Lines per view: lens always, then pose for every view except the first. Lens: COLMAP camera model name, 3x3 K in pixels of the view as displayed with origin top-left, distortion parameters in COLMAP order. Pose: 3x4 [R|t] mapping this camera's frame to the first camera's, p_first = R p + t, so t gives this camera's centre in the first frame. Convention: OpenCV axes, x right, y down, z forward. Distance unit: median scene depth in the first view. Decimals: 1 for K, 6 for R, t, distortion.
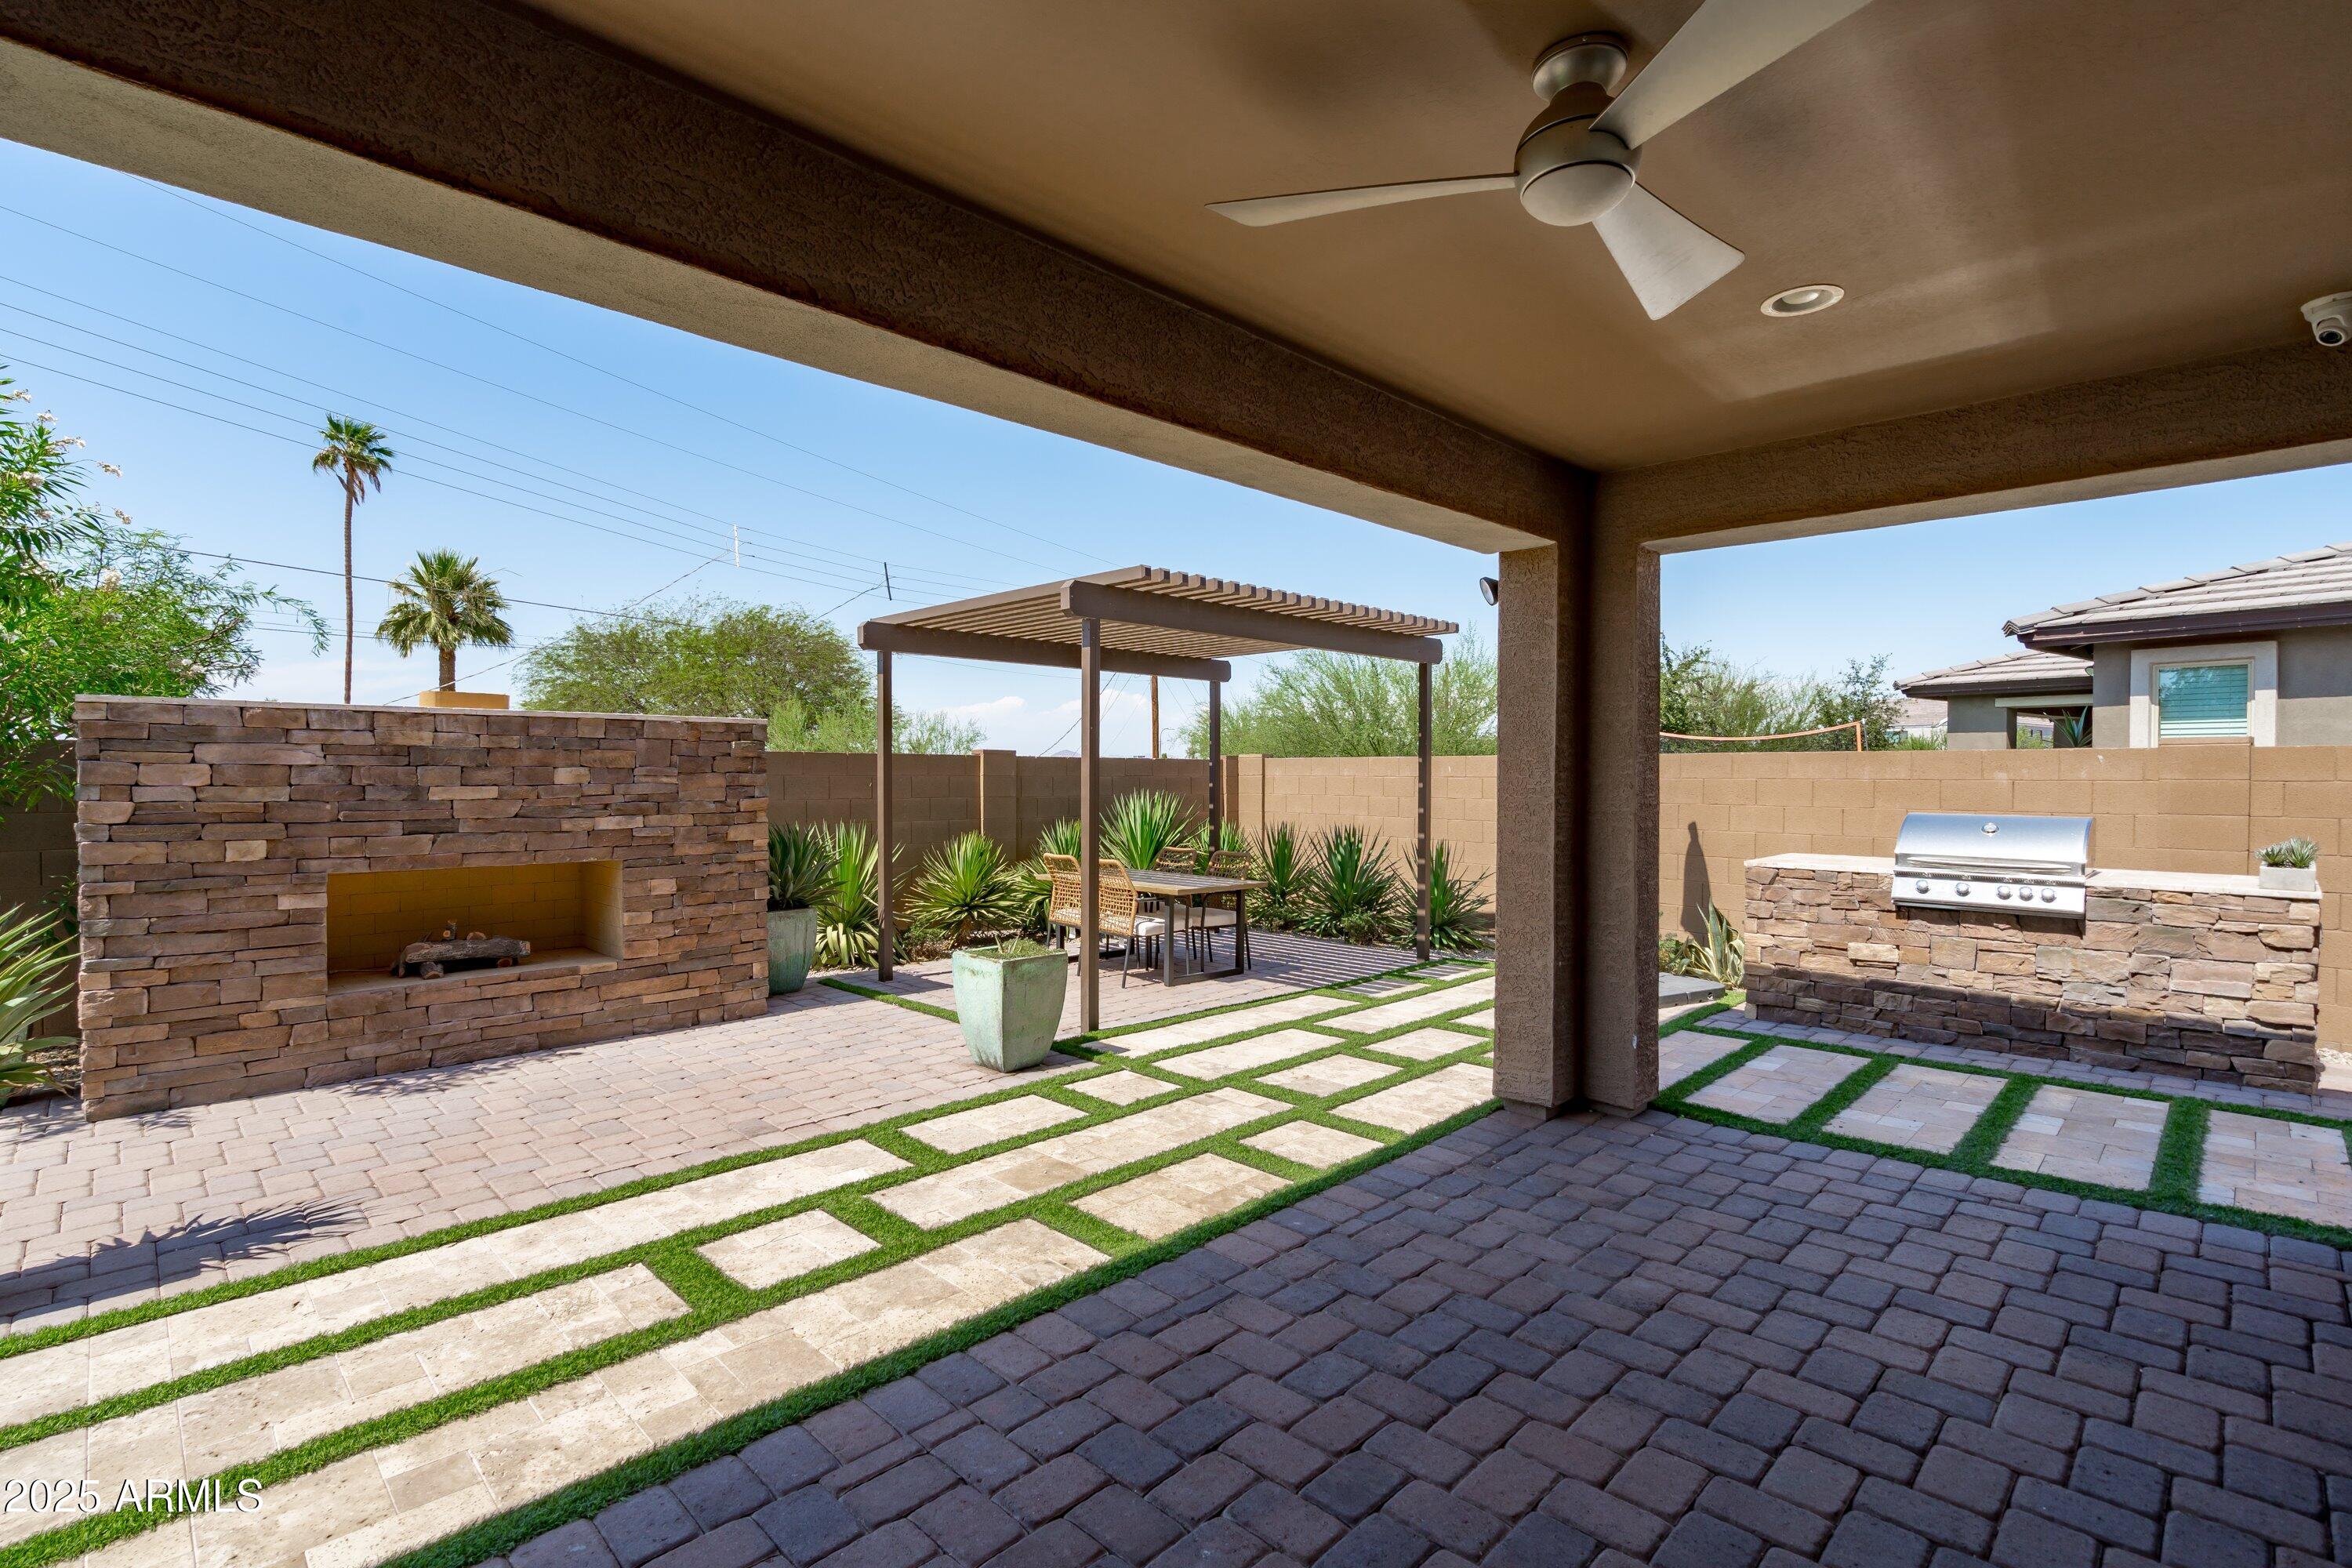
lens RADIAL K [[1075.8, 0, 1163.4], [0, 1075.8, 790.9], [0, 0, 1]] dist [-0.005236, 0.002242]
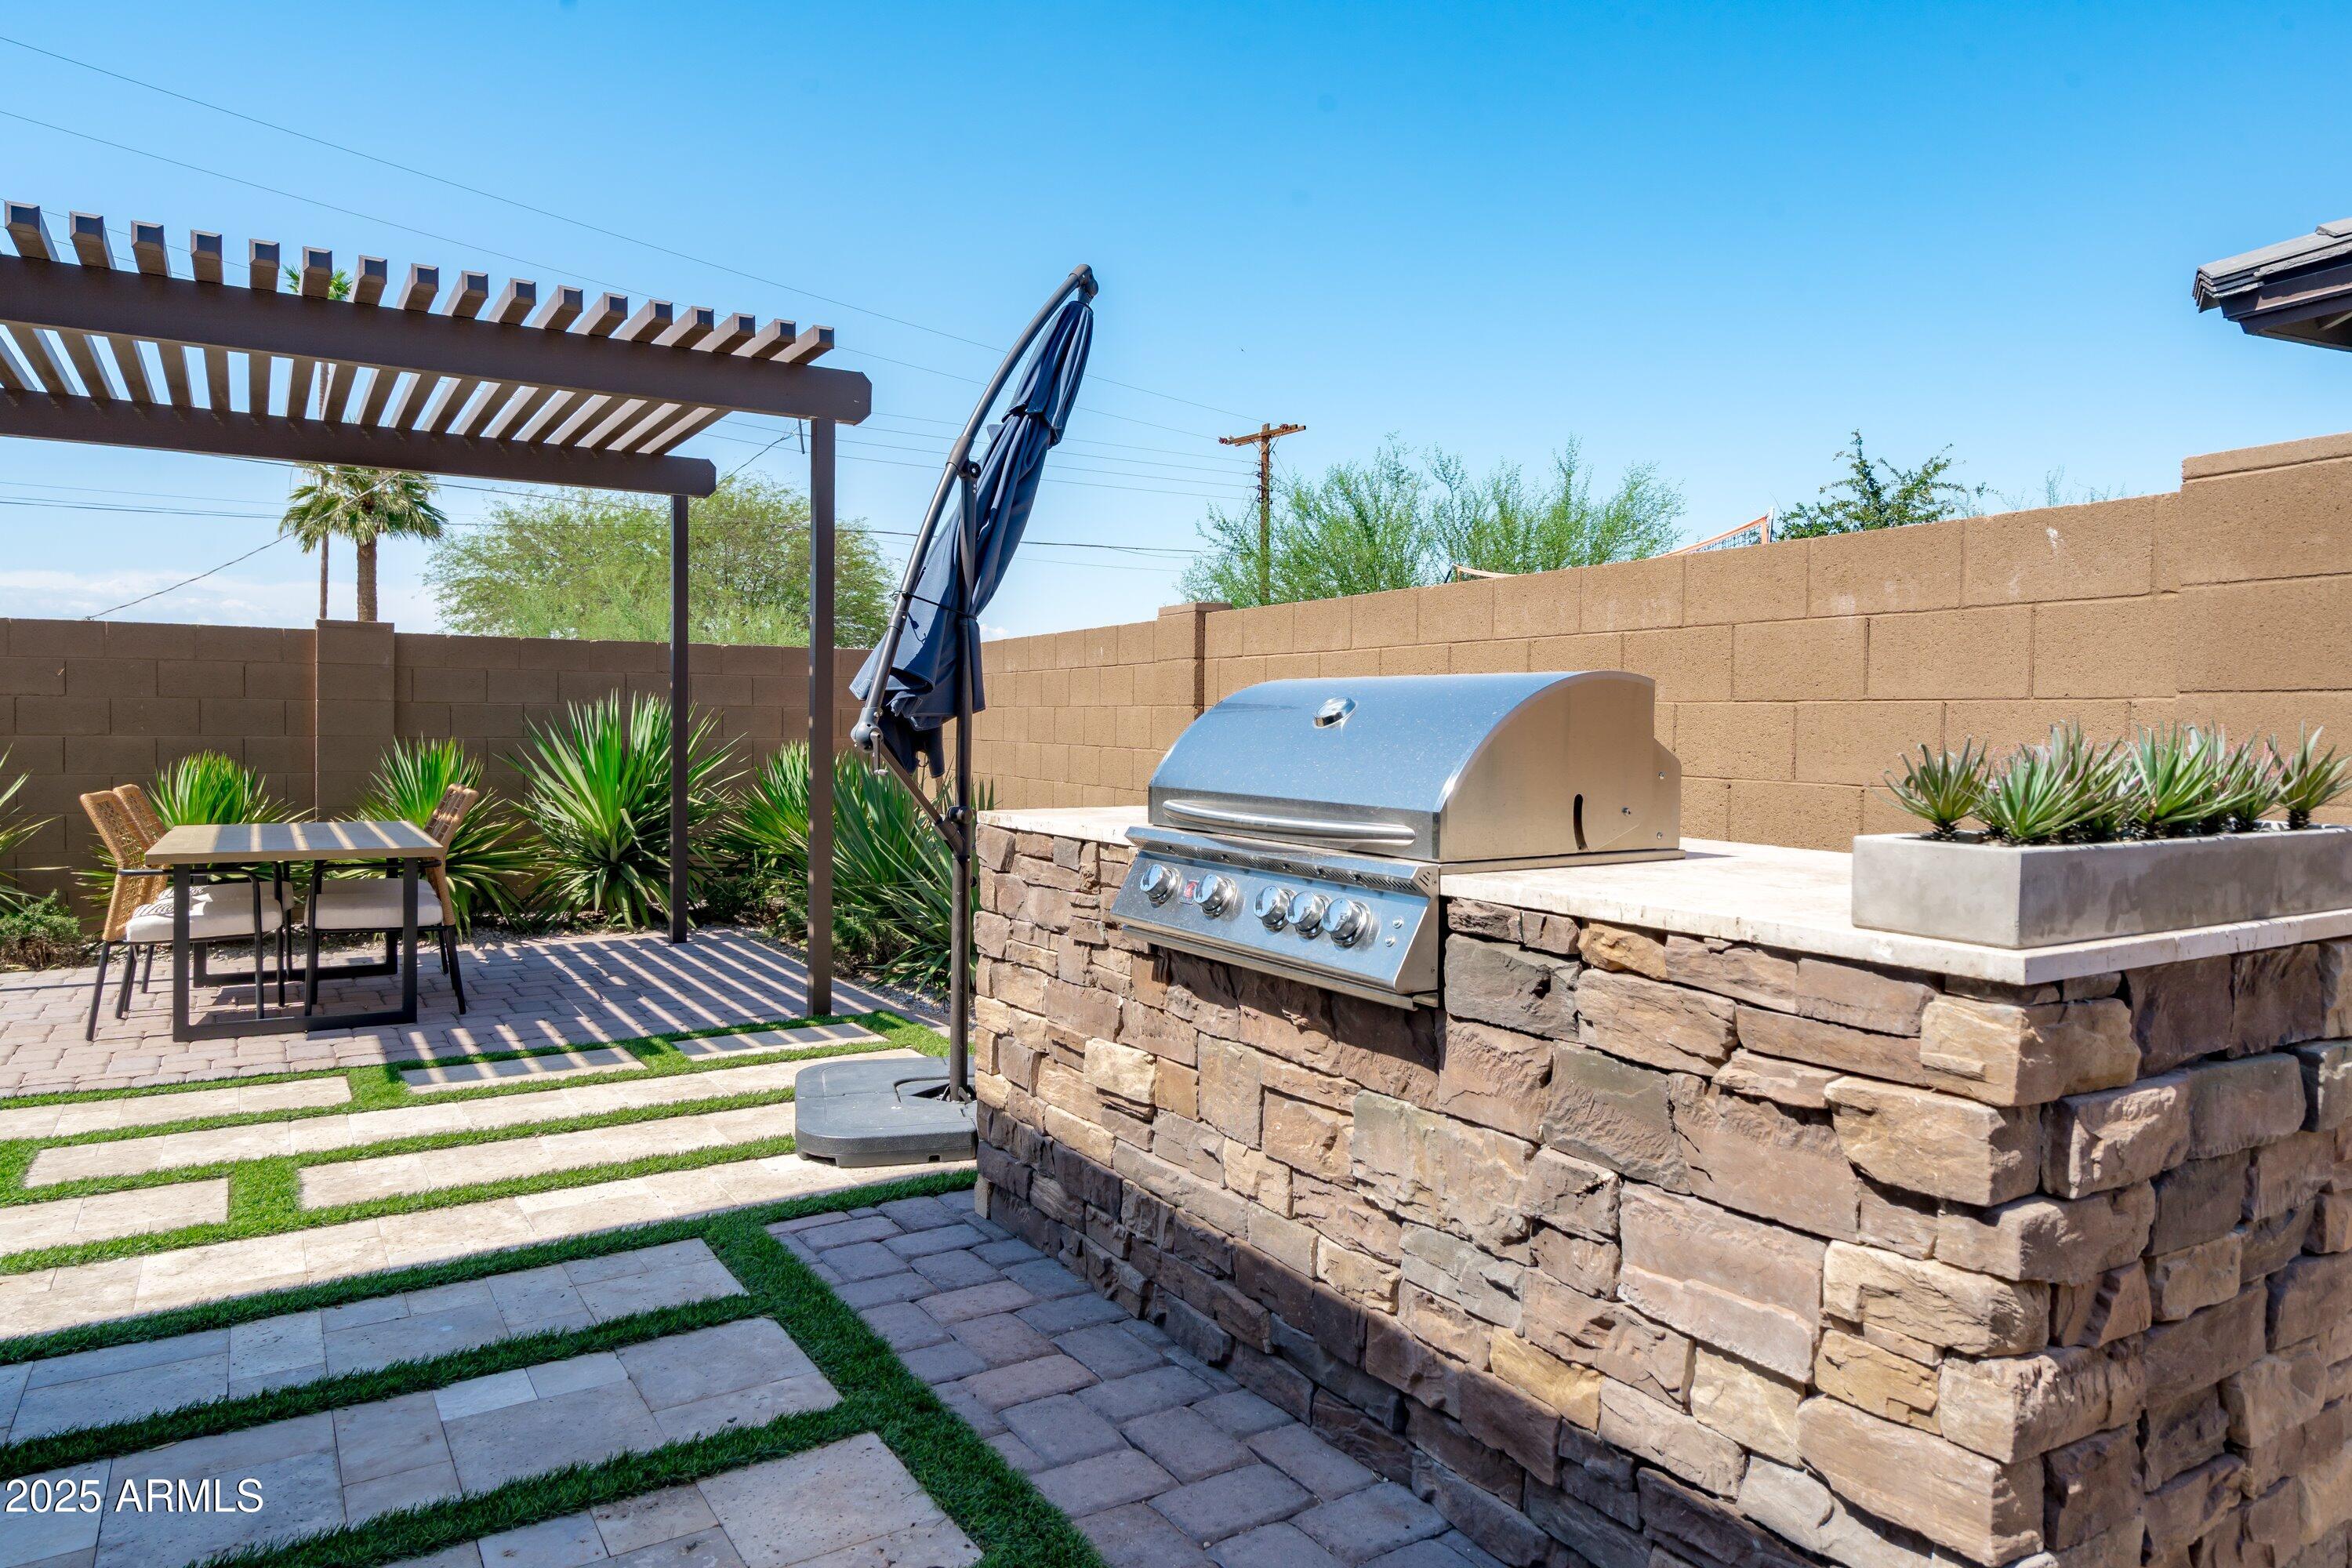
lens RADIAL K [[1456.9, 0, 1145.2], [0, 1456.9, 750.5], [0, 0, 1]] dist [0.016973, -0.005789]
pose [[0.973612, 0.010589, -0.227964, 0.830402], [-0.009467, 0.999937, 0.006015, 0.045739], [0.228013, -0.003698, 0.973651, 0.573334]]
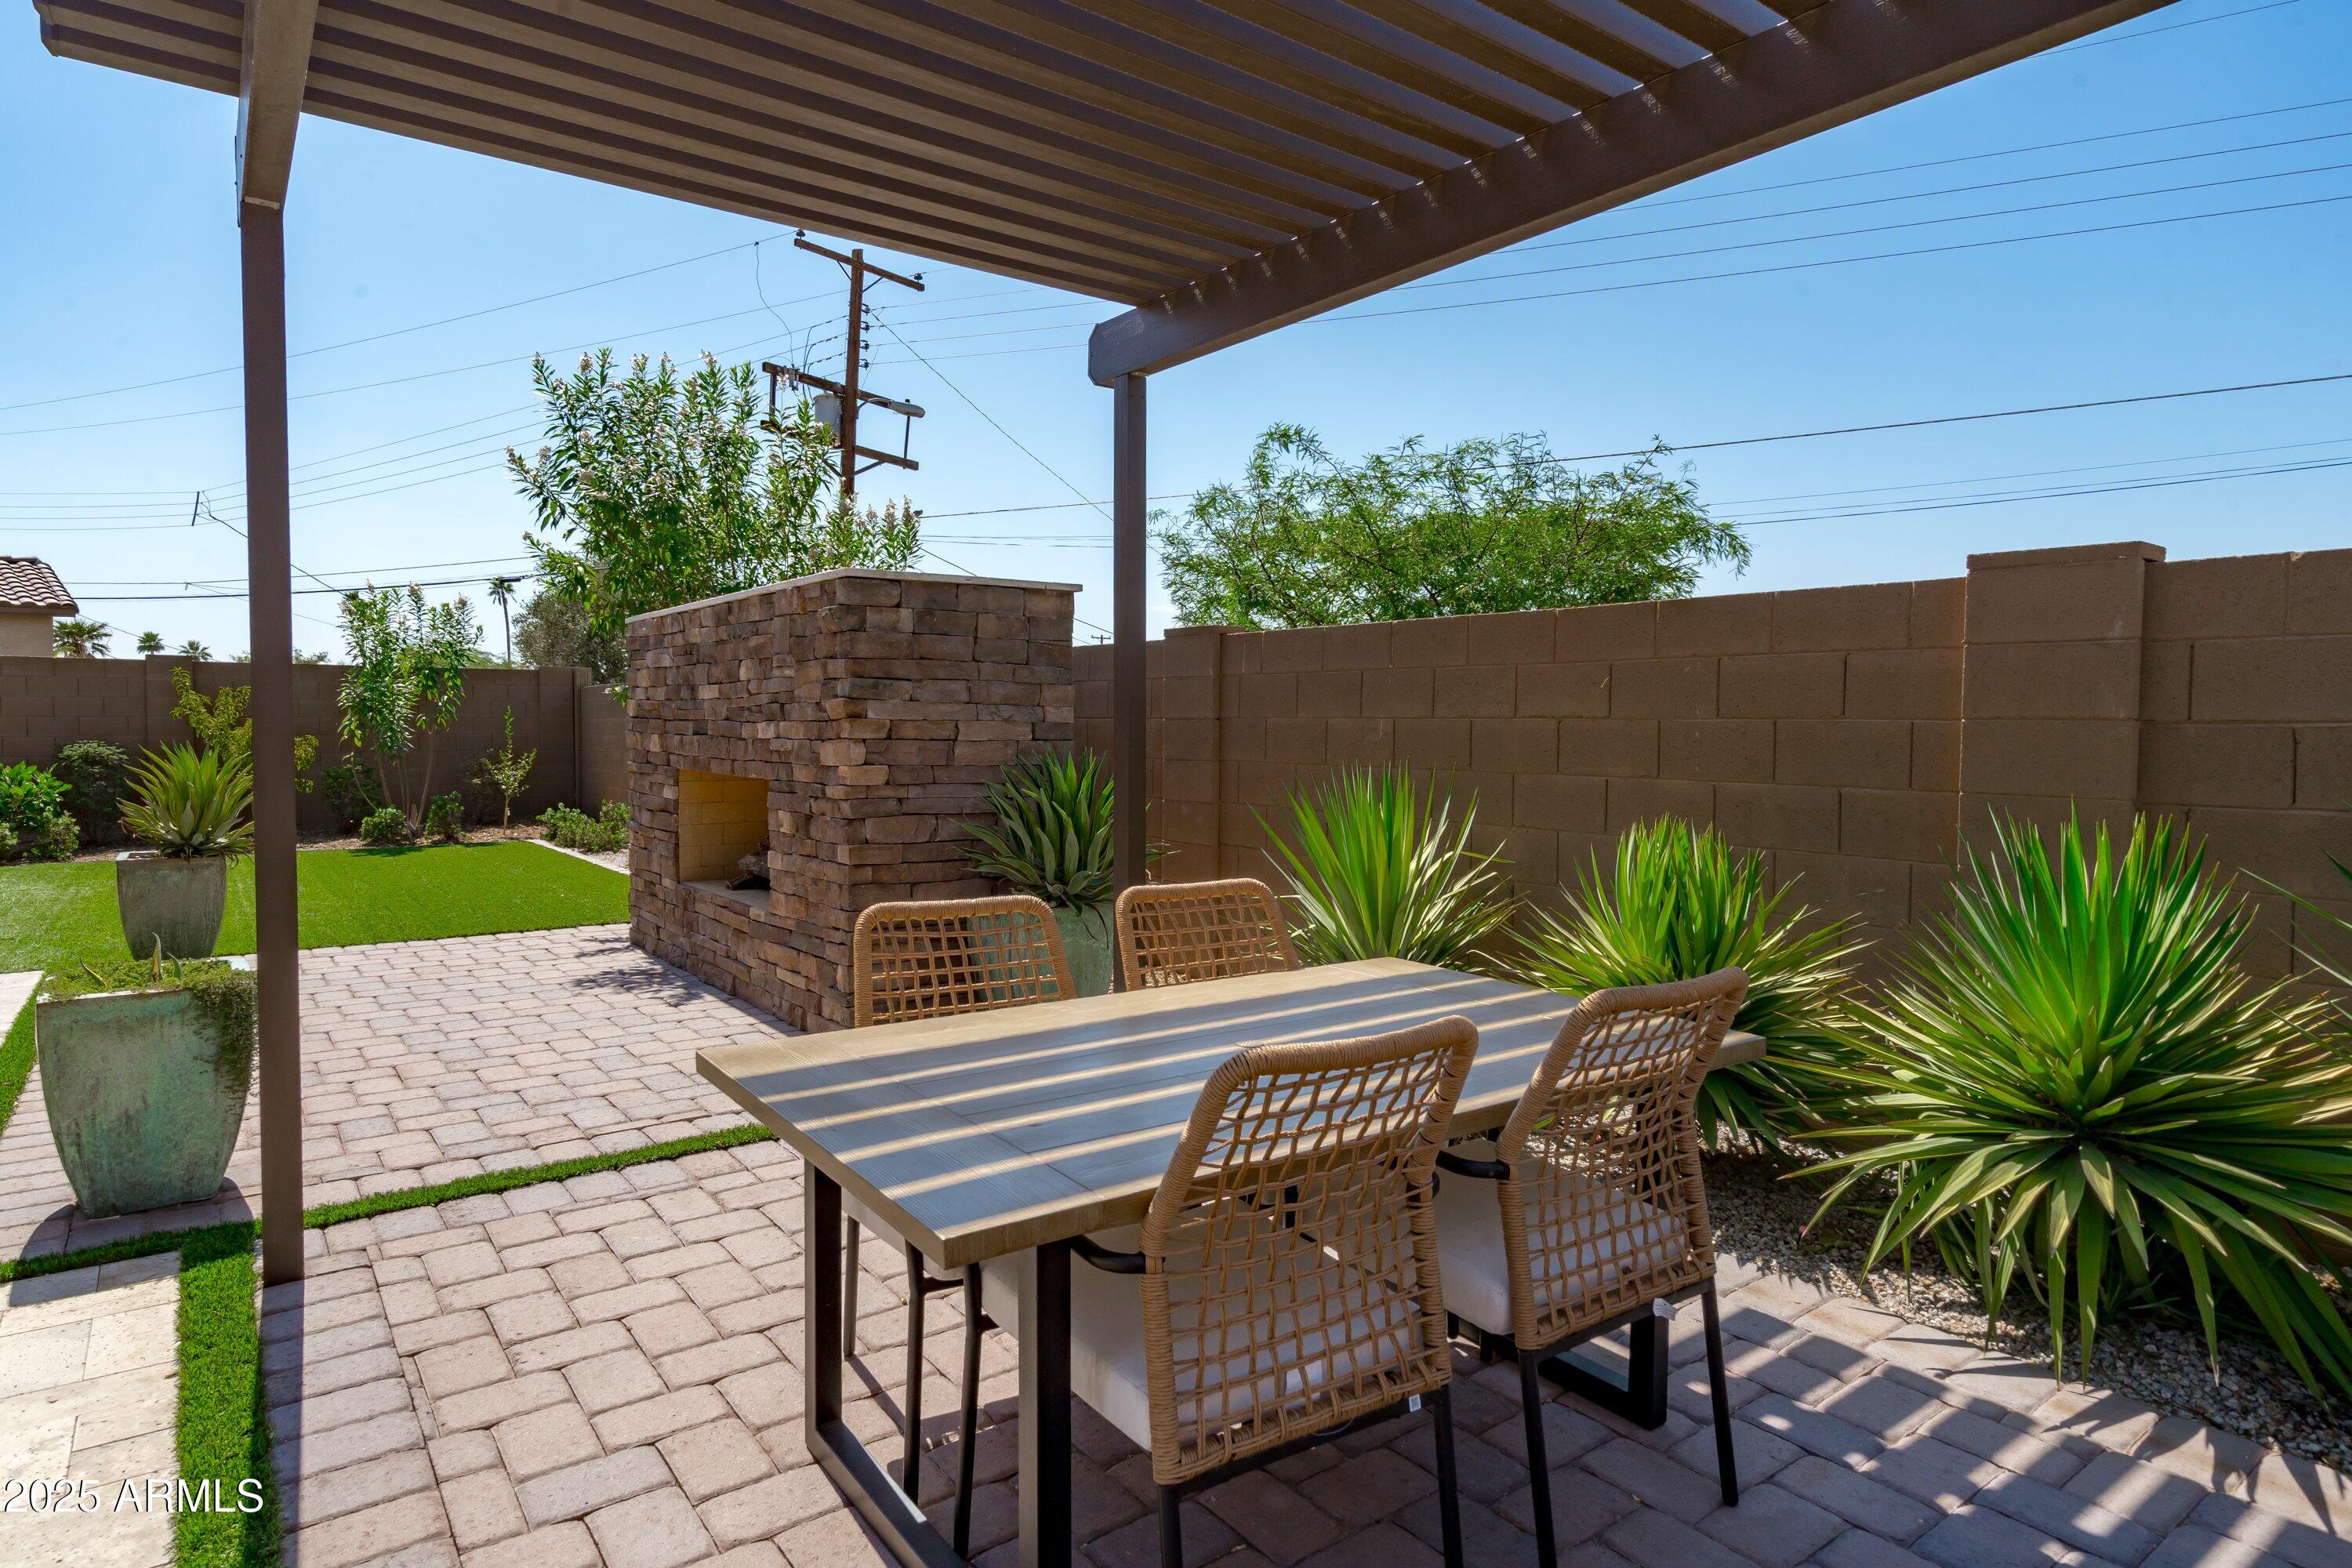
lens RADIAL K [[1318.8, 0, 1134.1], [0, 1318.8, 711.6], [0, 0, 1]] dist [0.012797, 0.002322]
pose [[-0.138319, -0.008717, -0.990349, 0.401274], [-0.016272, 0.999846, -0.006528, 0.019587], [0.990254, 0.015212, -0.138440, 1.493190]]
